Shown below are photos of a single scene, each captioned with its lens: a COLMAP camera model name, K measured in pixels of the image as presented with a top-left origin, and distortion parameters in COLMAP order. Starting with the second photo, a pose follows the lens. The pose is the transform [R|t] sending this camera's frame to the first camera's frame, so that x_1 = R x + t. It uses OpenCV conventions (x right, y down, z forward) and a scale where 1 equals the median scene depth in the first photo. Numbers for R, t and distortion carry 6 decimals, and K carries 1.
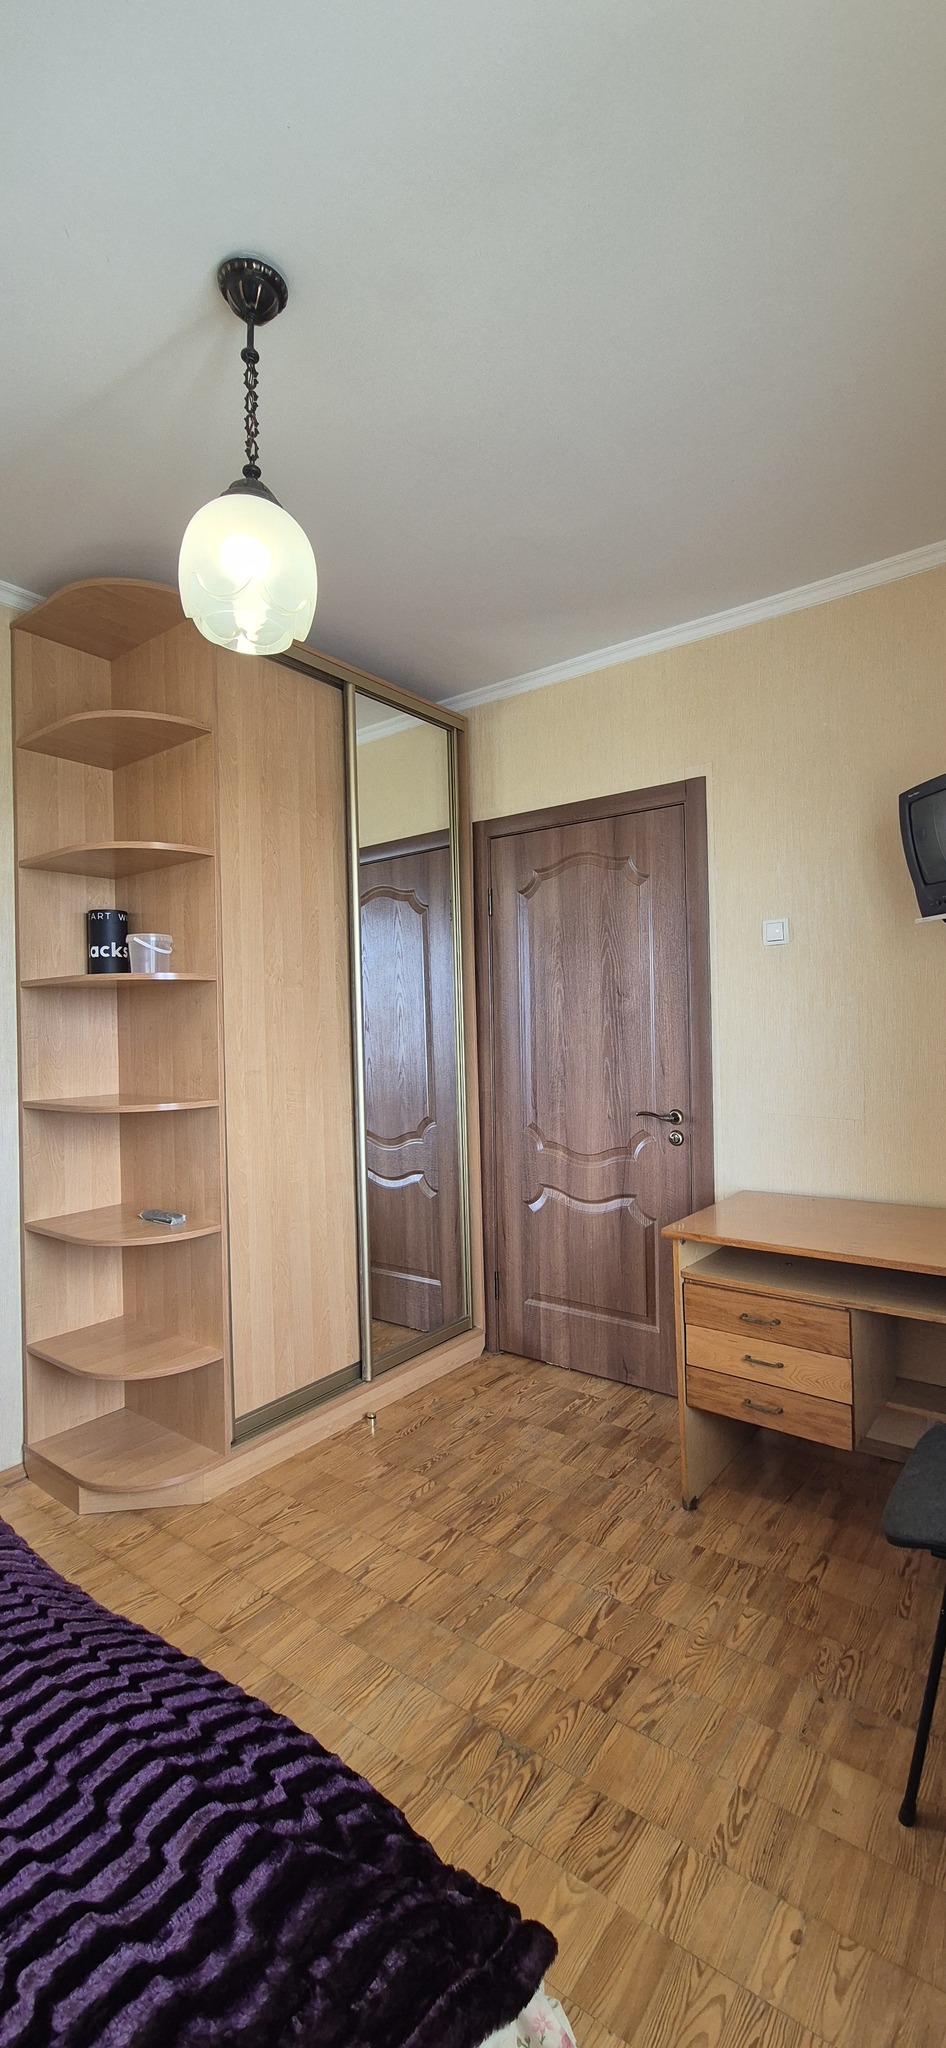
lens RADIAL K [[745.7, 0, 509.6], [0, 745.7, 1021.7], [0, 0, 1]] dist [-0.000156, -0.000091]
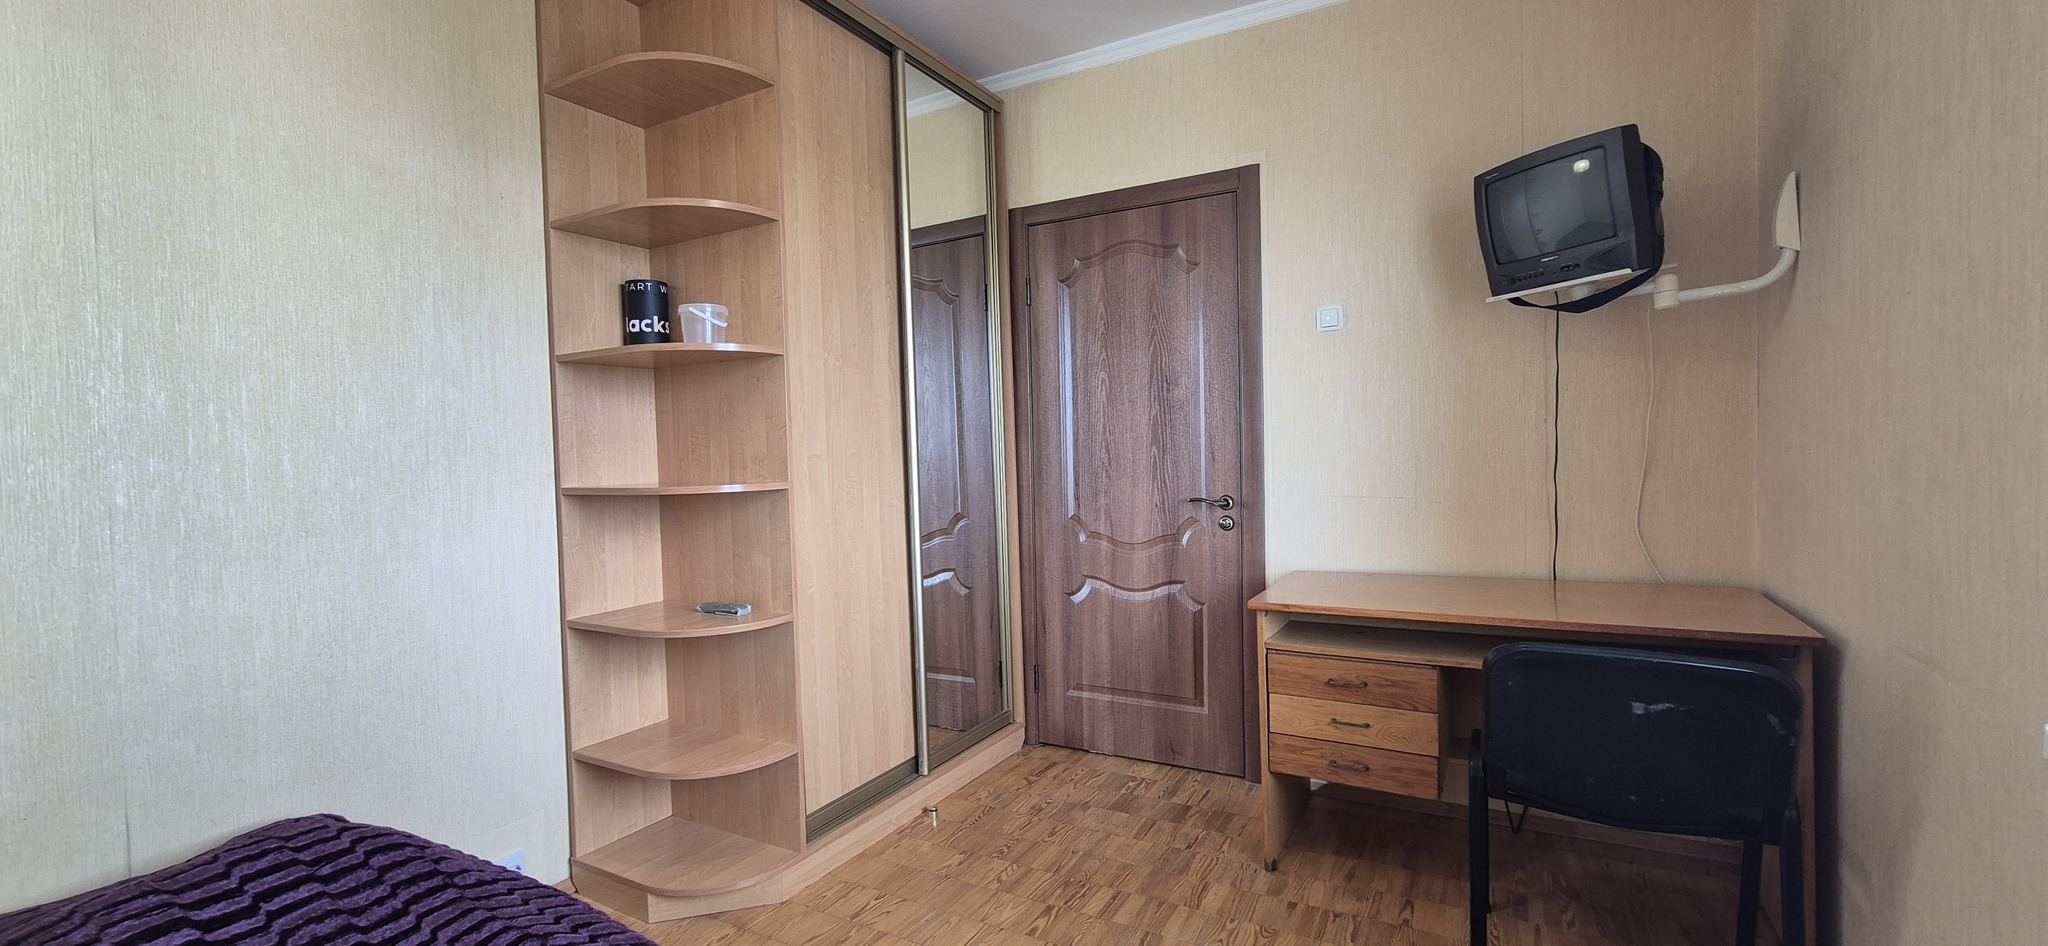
lens RADIAL K [[742.3, 0, 1024.0], [0, 742.3, 473.0], [0, 0, 1]] dist [-0.000236, 0.000039]
pose [[0.992955, -0.008214, 0.118204, -0.186503], [0.004526, 0.999496, 0.031431, 0.059488], [-0.118402, -0.030675, 0.992492, 0.031122]]
